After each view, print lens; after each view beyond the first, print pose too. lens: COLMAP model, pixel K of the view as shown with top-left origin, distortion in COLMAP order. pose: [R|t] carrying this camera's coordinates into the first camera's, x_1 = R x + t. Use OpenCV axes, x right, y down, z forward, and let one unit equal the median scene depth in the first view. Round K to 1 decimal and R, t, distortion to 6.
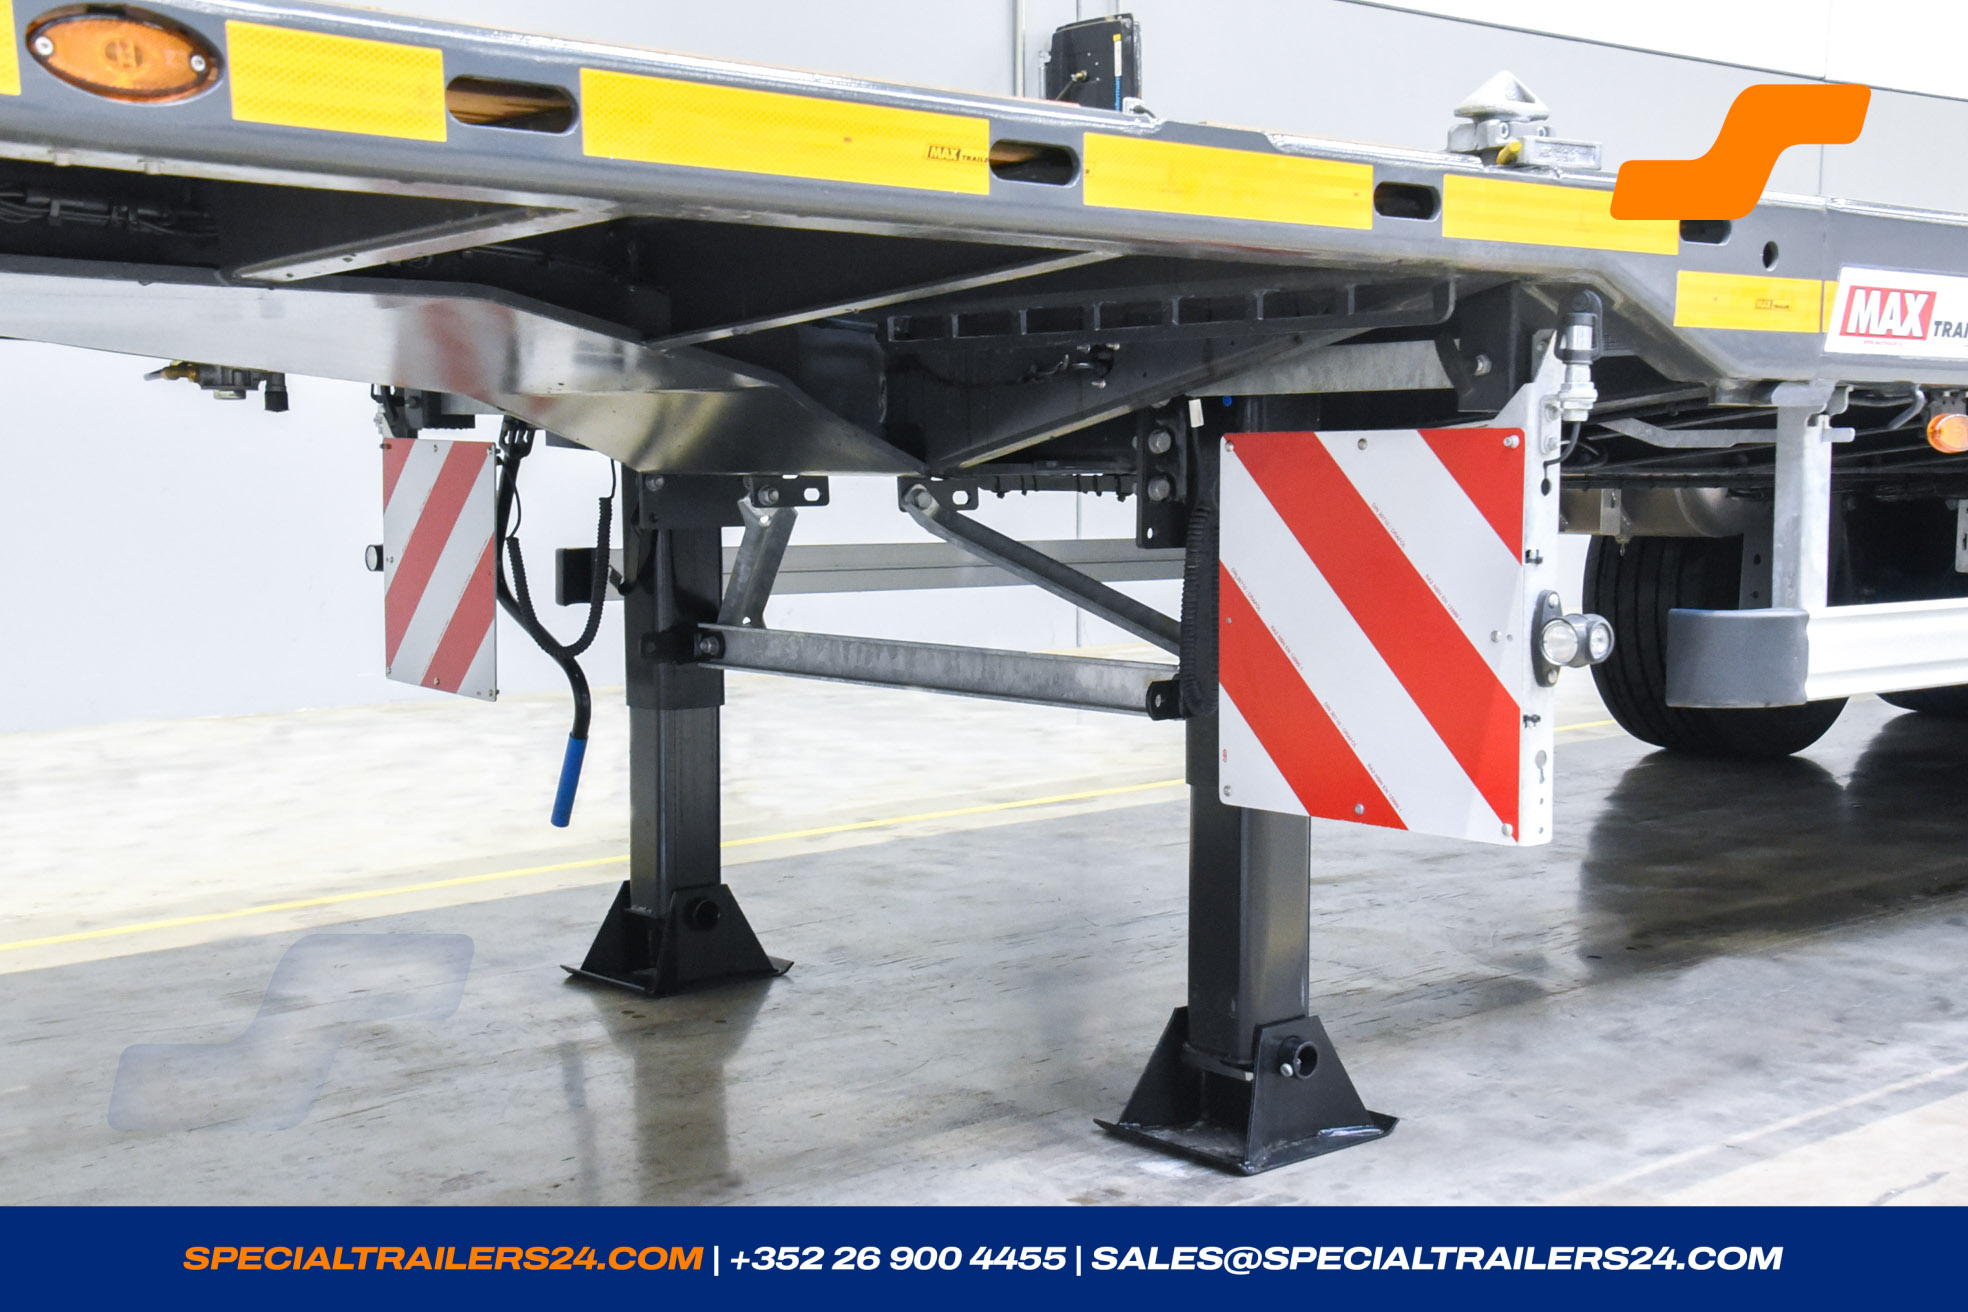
lens RADIAL K [[2411.5, 0, 984.0], [0, 2411.5, 656.0], [0, 0, 1]] dist [0.127699, -0.019078]
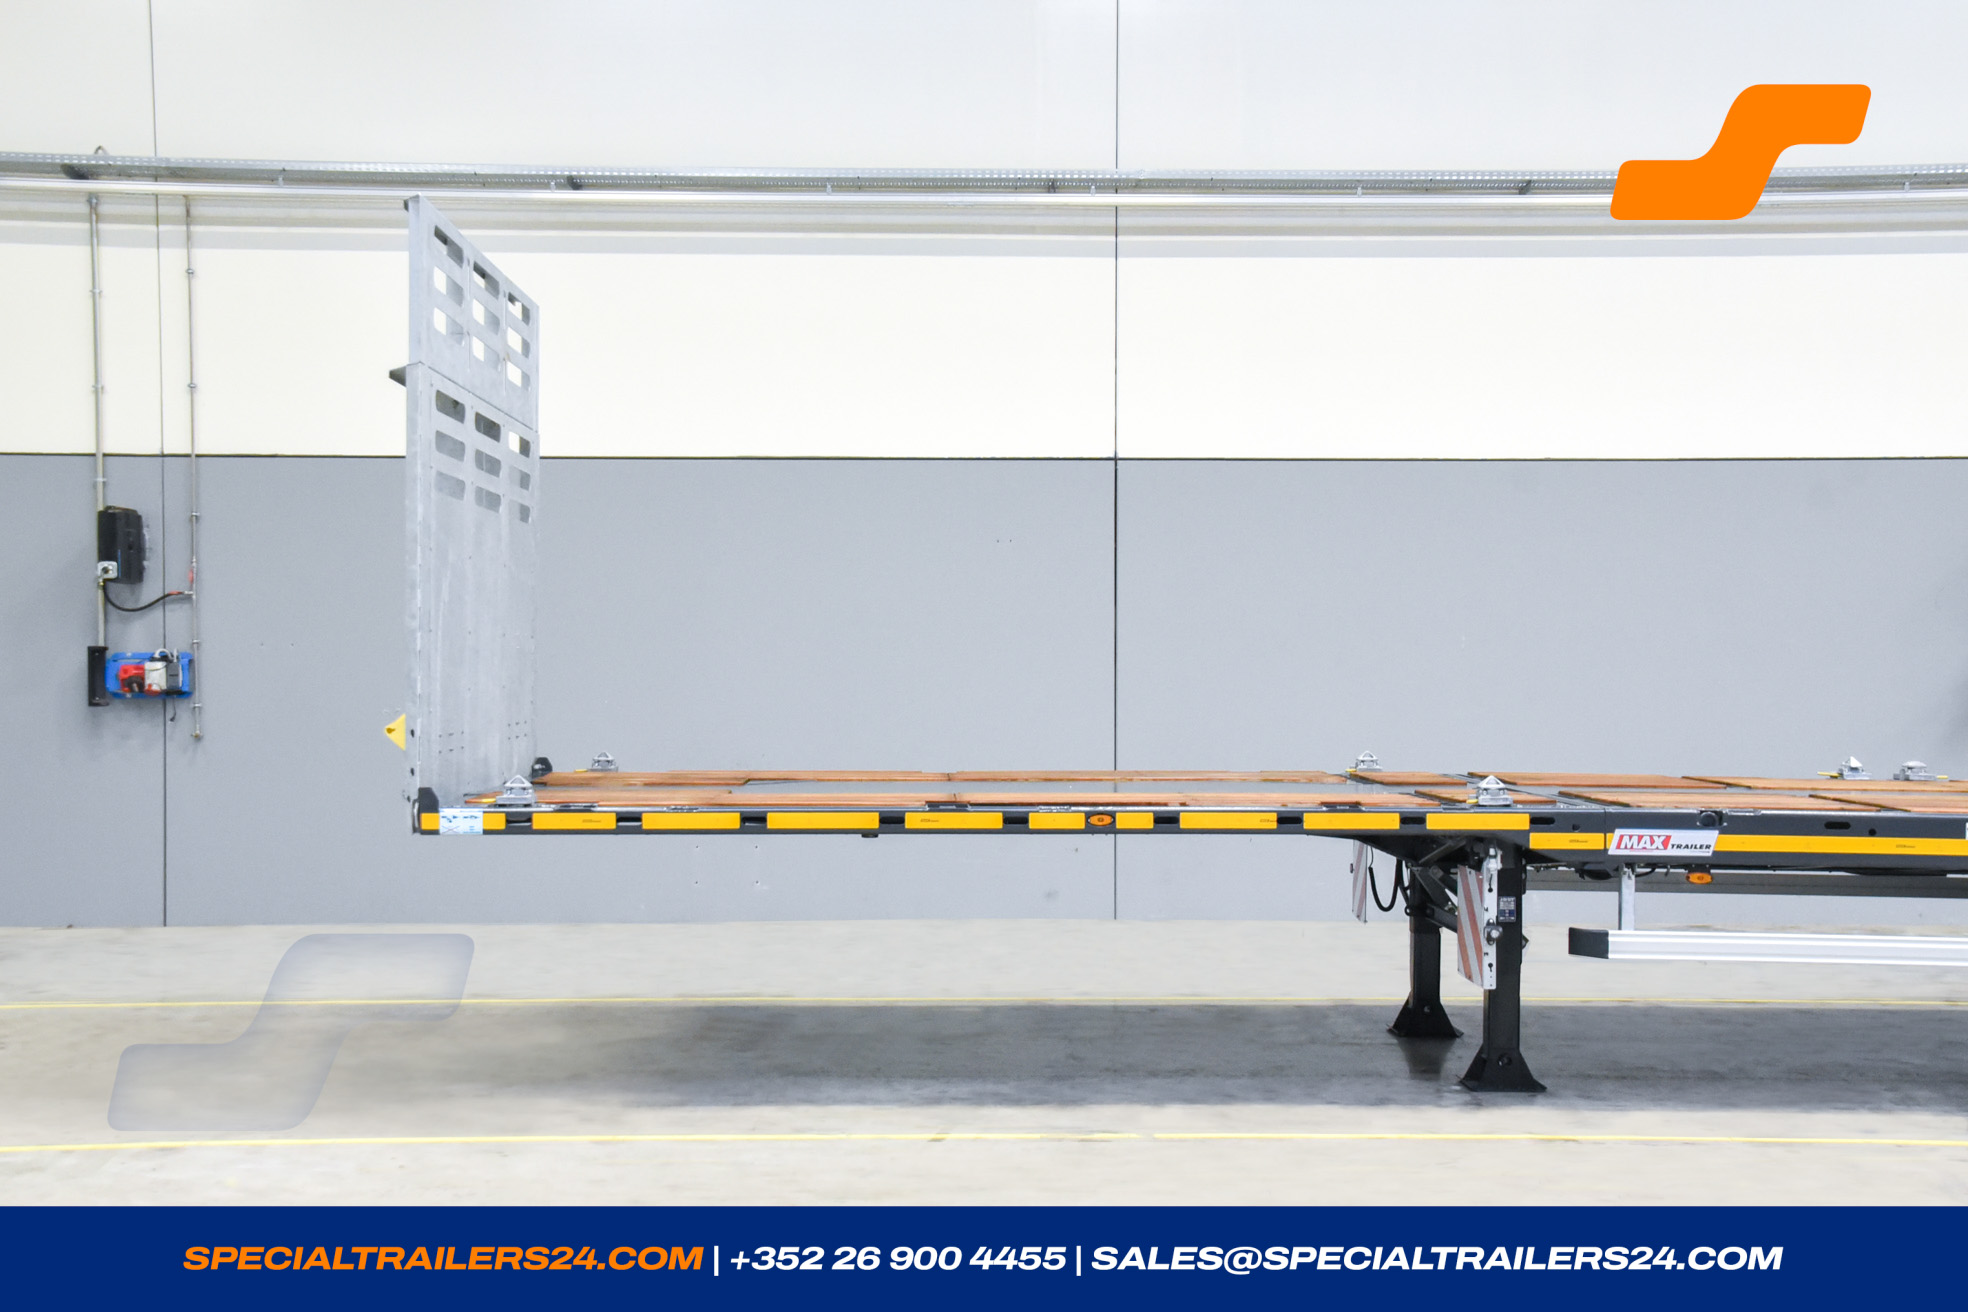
lens RADIAL K [[2411.5, 0, 984.0], [0, 2411.5, 656.0], [0, 0, 1]] dist [0.127699, -0.019078]
pose [[0.785577, 0.013416, -0.618618, 1.672922], [-0.062202, 0.996413, -0.057380, -0.145351], [0.615629, 0.083556, 0.783594, -2.091415]]
